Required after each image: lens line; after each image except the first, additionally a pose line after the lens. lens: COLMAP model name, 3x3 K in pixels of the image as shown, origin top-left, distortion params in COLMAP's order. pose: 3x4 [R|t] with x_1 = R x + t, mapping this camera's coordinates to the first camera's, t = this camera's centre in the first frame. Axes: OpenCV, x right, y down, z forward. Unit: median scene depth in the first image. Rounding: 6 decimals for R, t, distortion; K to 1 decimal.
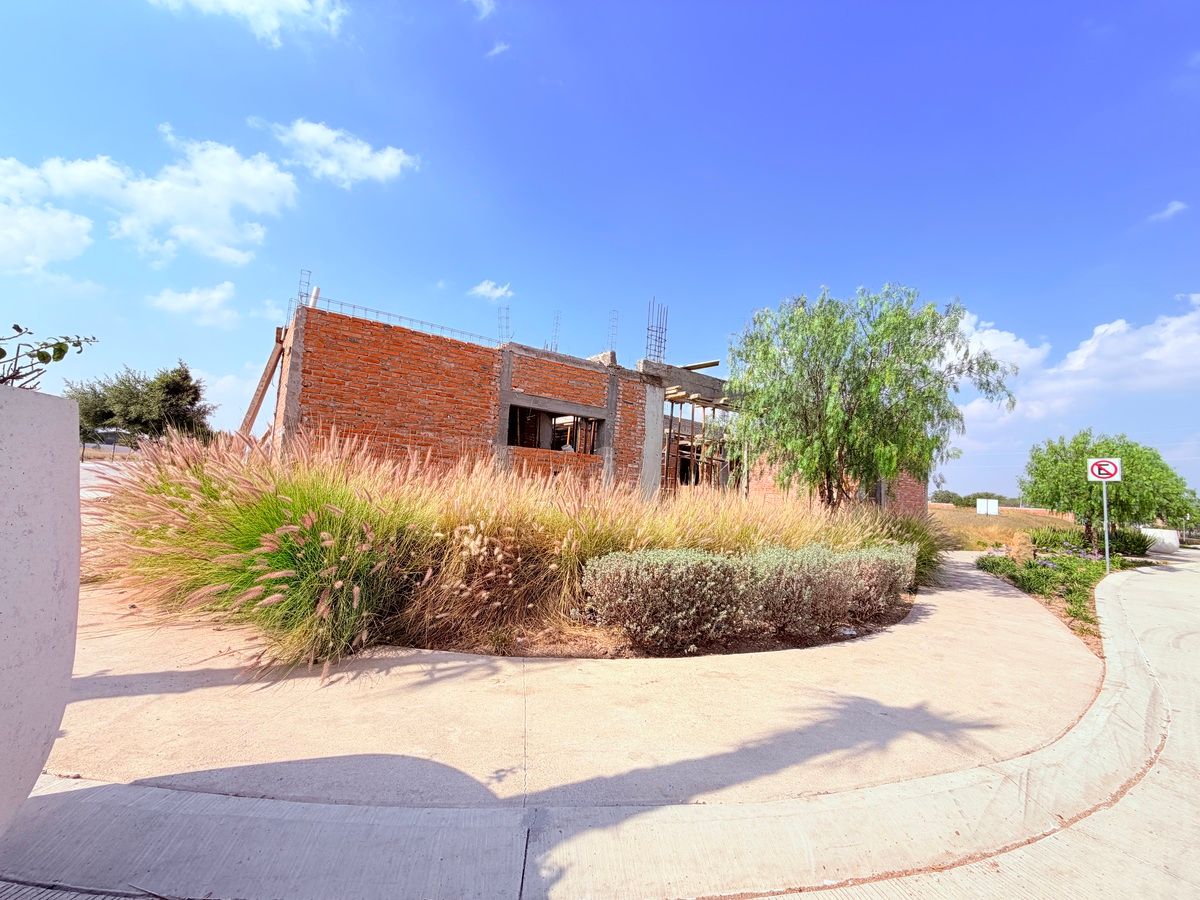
lens RADIAL K [[480.5, 0, 600.0], [0, 480.5, 450.0], [0, 0, 1]] dist [-0.000364, -0.000010]
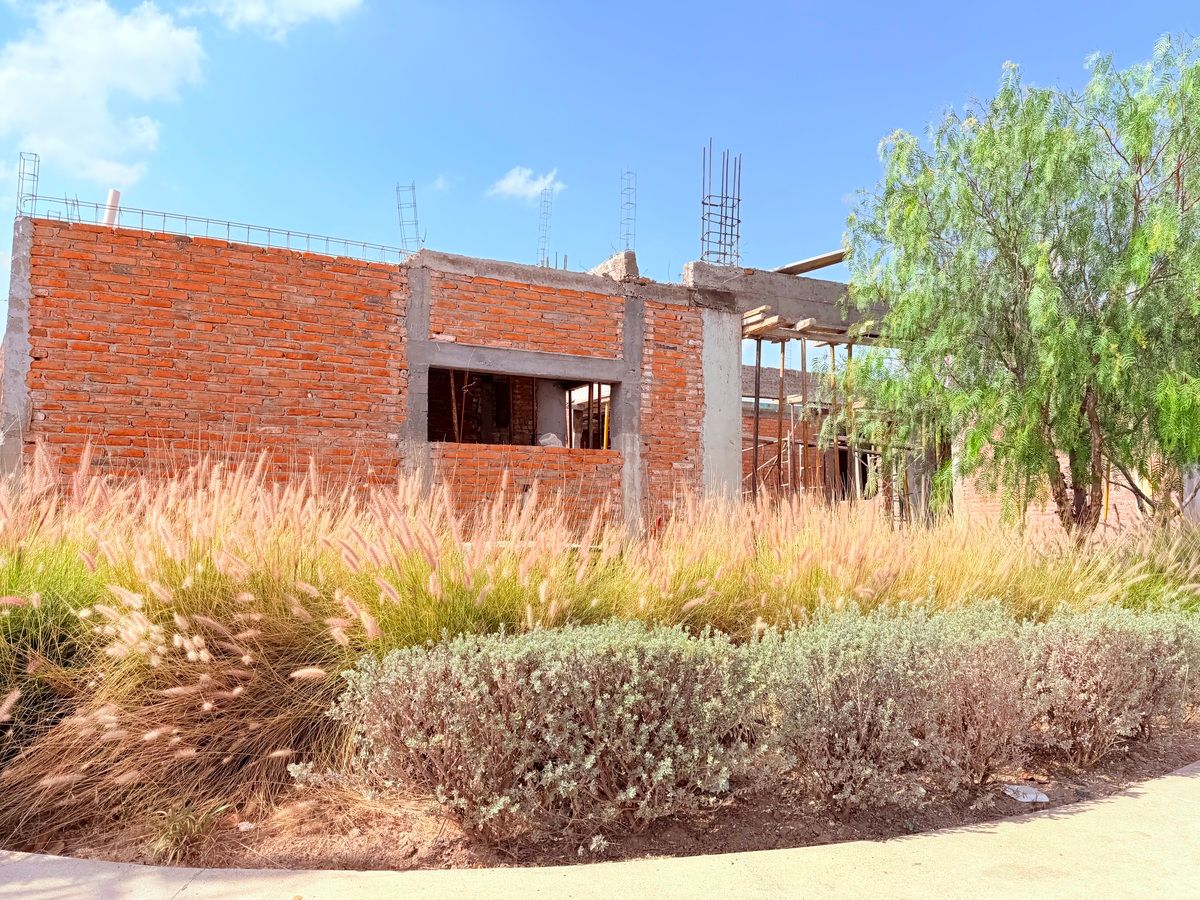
lens RADIAL K [[852.0, 0, 600.0], [0, 852.0, 450.0], [0, 0, 1]] dist [0.061053, -0.075069]
pose [[0.987679, -0.066268, -0.141770, 0.132558], [0.066002, 0.997798, -0.006585, 0.018598], [0.141894, -0.002853, 0.989878, 0.077724]]
